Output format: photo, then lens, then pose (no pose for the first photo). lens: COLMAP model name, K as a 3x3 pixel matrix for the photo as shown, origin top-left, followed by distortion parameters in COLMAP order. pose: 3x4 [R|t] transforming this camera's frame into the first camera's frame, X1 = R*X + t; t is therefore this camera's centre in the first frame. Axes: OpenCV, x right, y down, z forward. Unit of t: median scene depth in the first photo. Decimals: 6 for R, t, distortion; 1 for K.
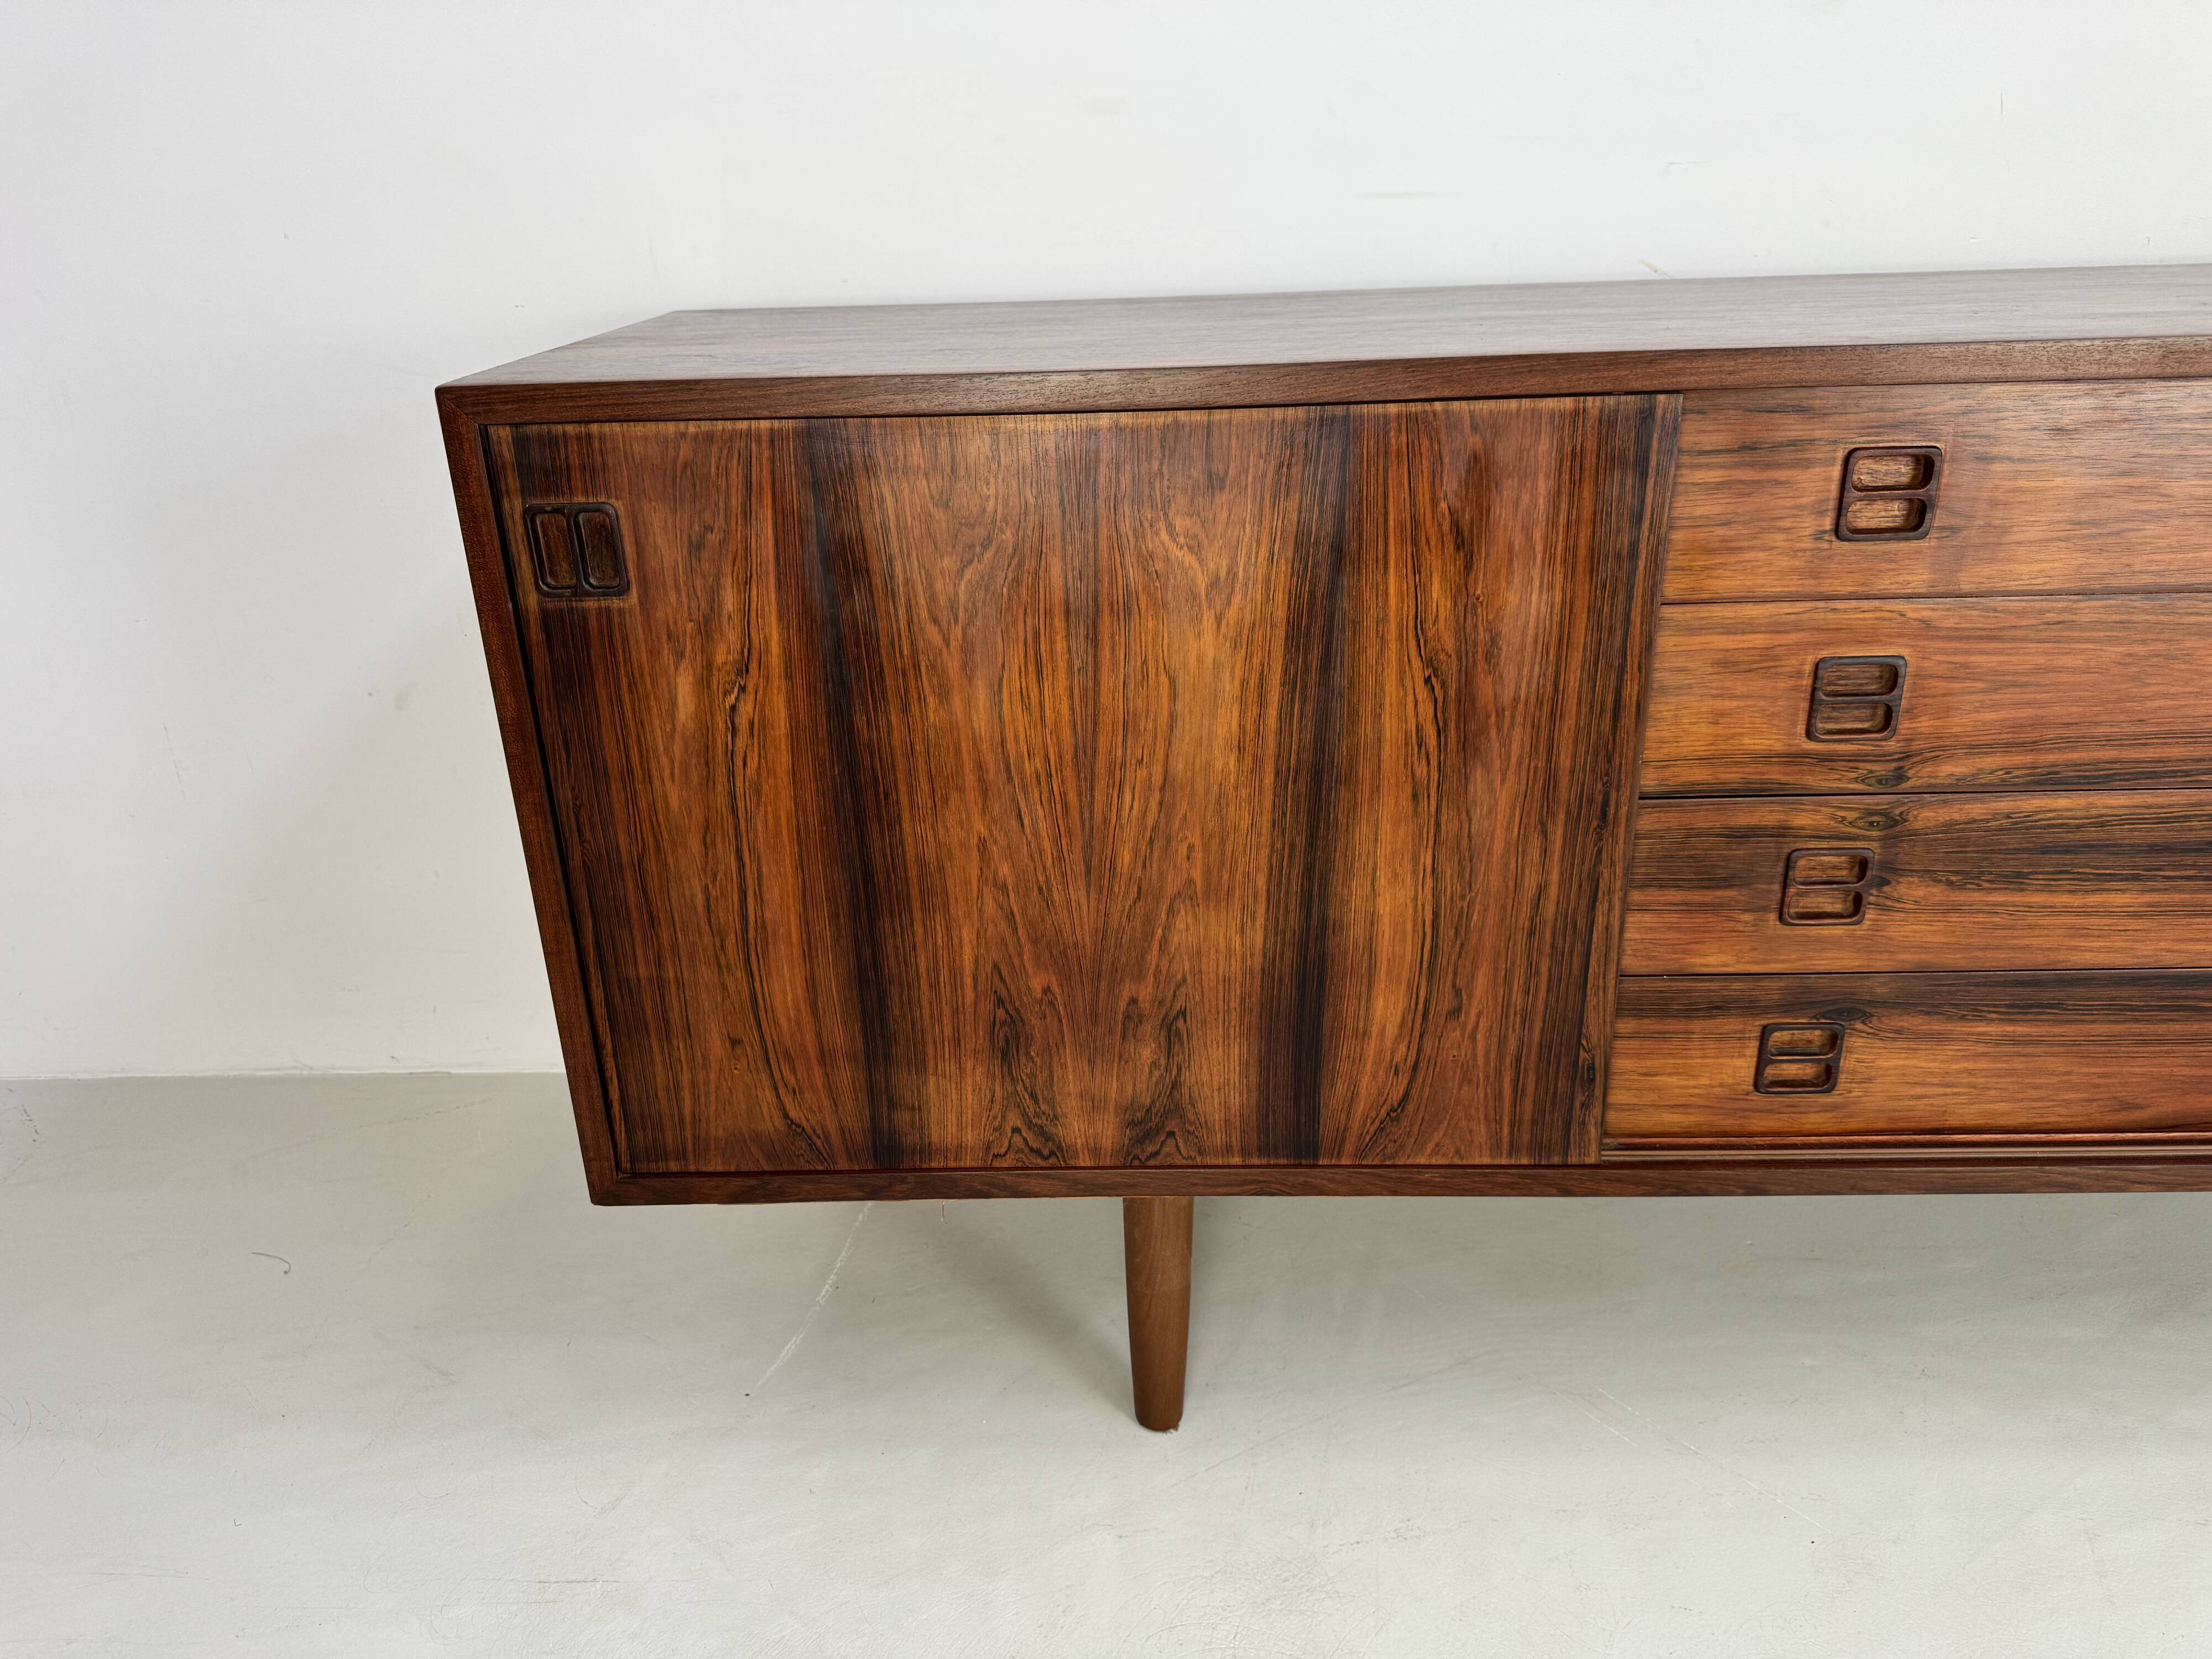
lens RADIAL K [[1514.2, 0, 1101.4], [0, 1514.2, 834.0], [0, 0, 1]] dist [0.086162, -0.099181]
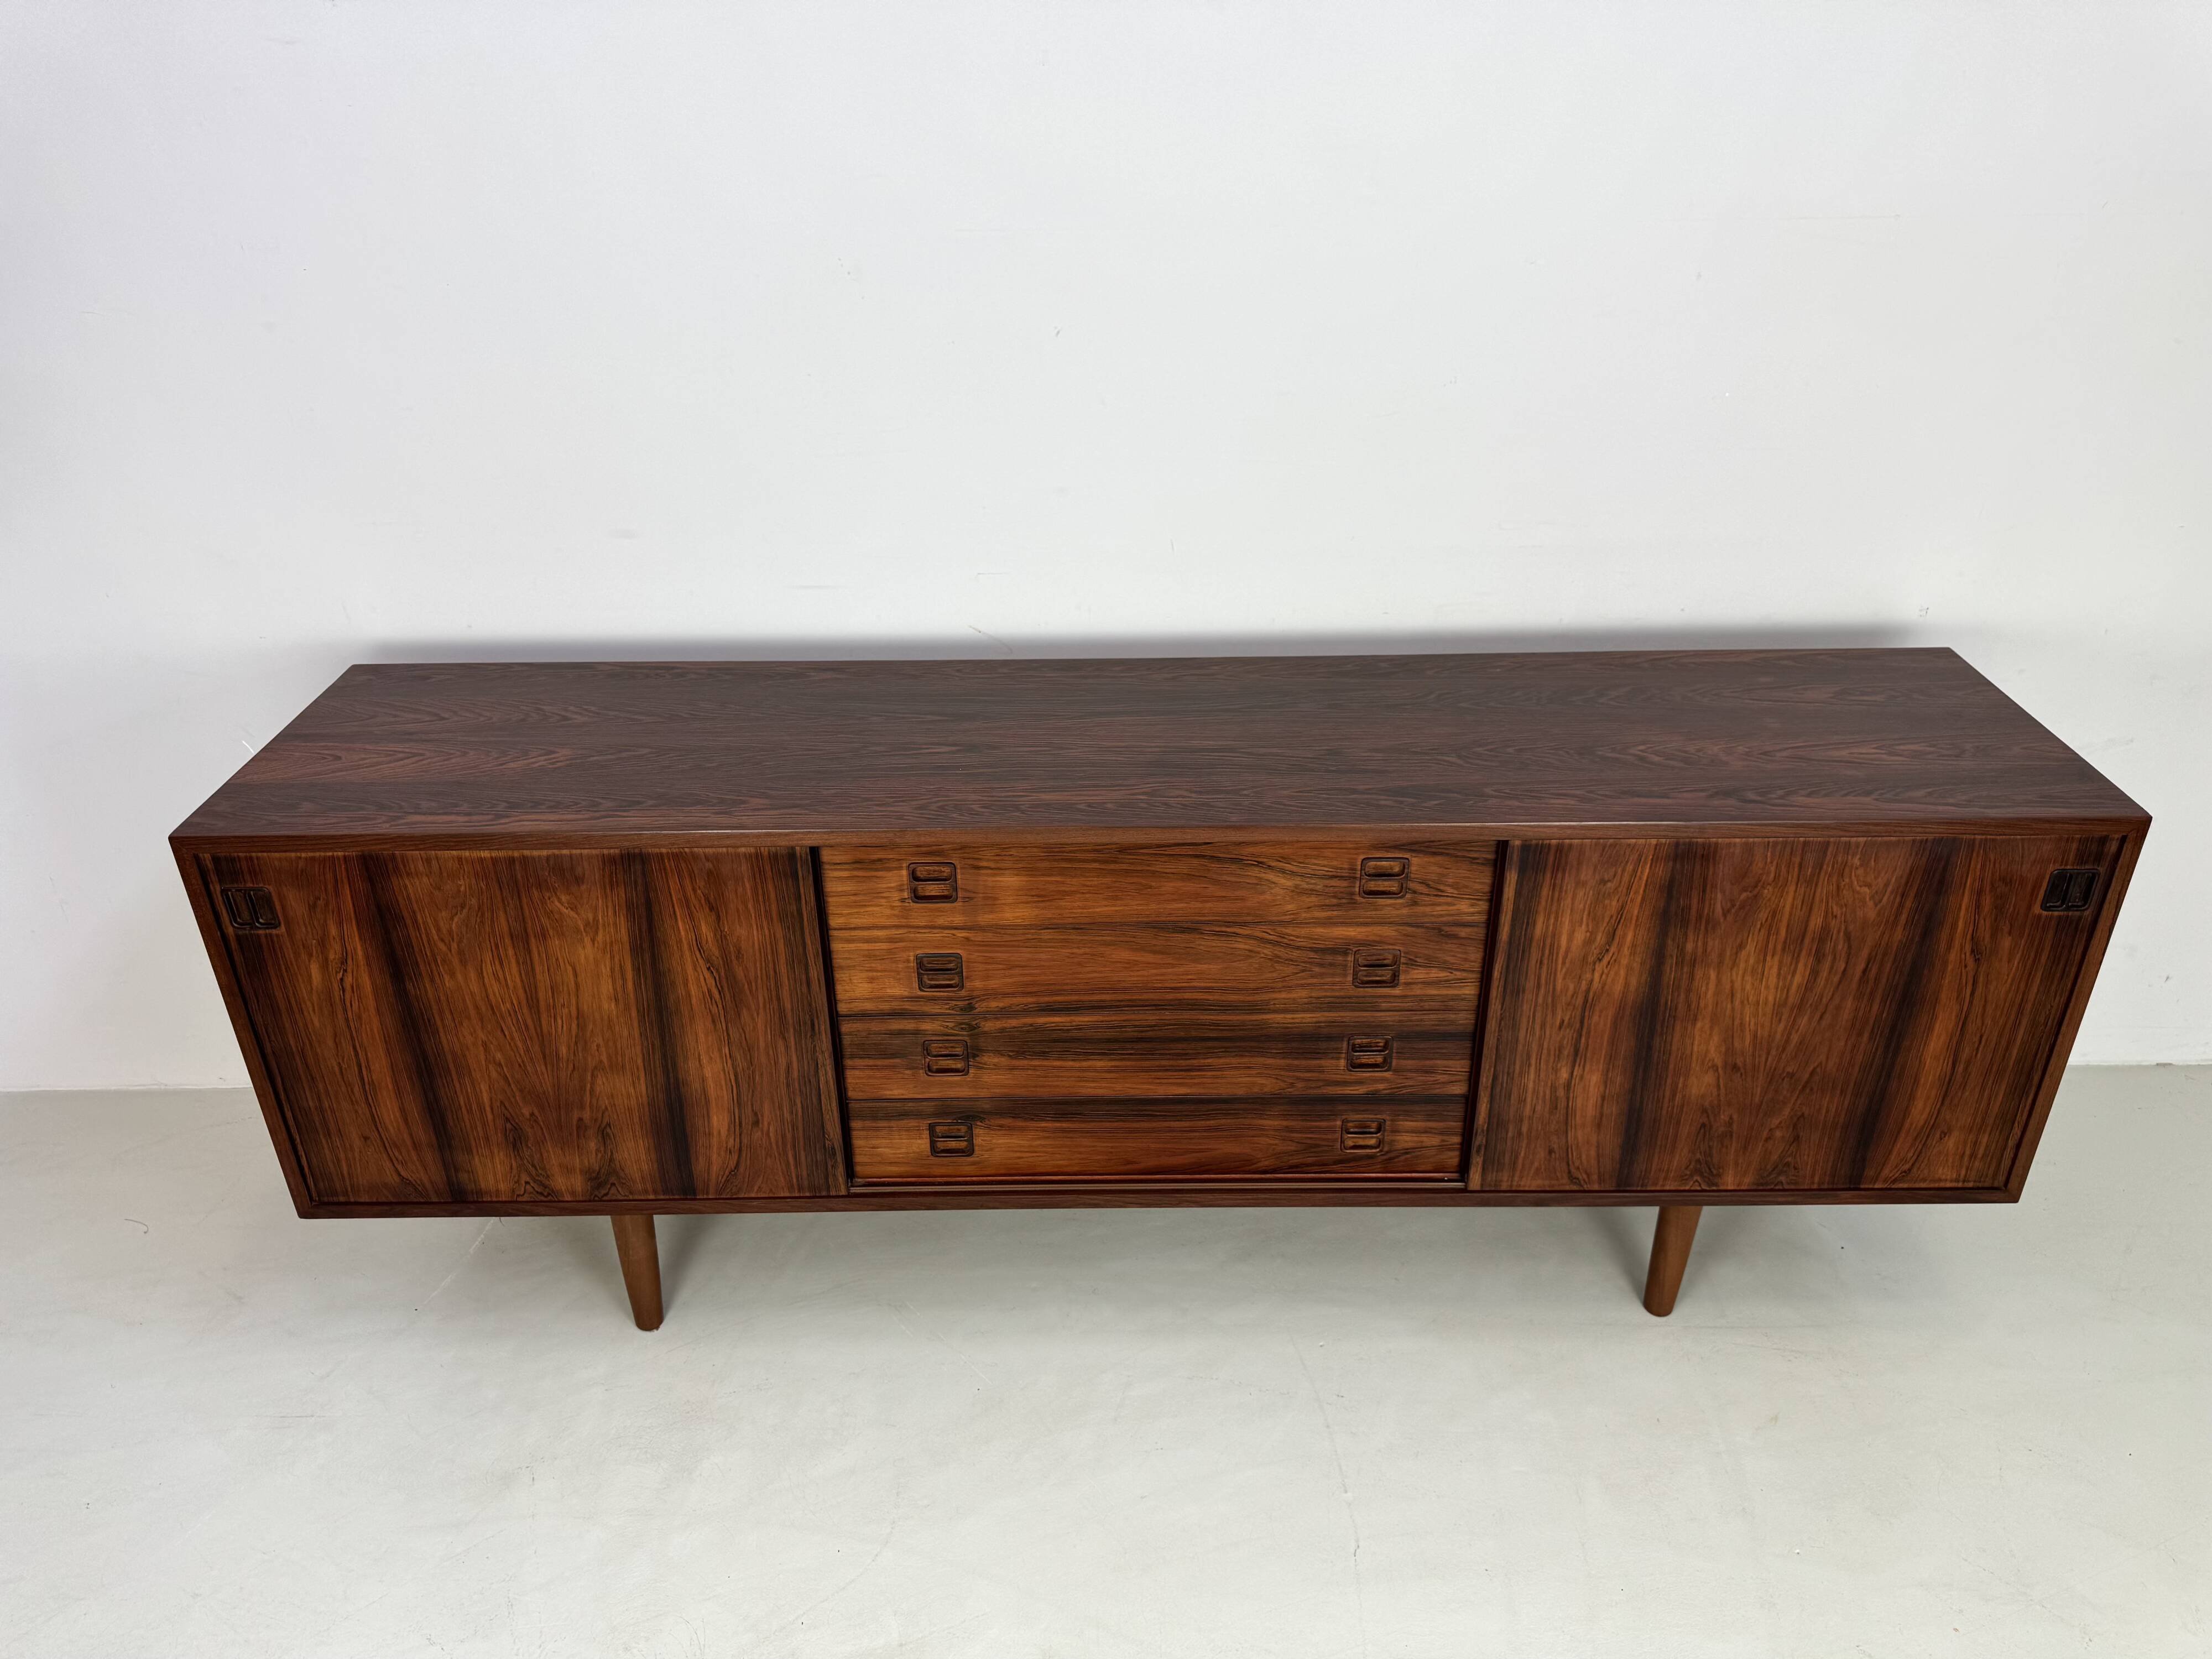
lens RADIAL K [[1567.3, 0, 1096.6], [0, 1567.3, 802.4], [0, 0, 1]] dist [0.063307, -0.107376]
pose [[0.999636, 0.002303, 0.026890, 0.608108], [-0.005098, 0.994528, 0.104350, -0.485607], [-0.026502, -0.104449, 0.994177, -0.901692]]
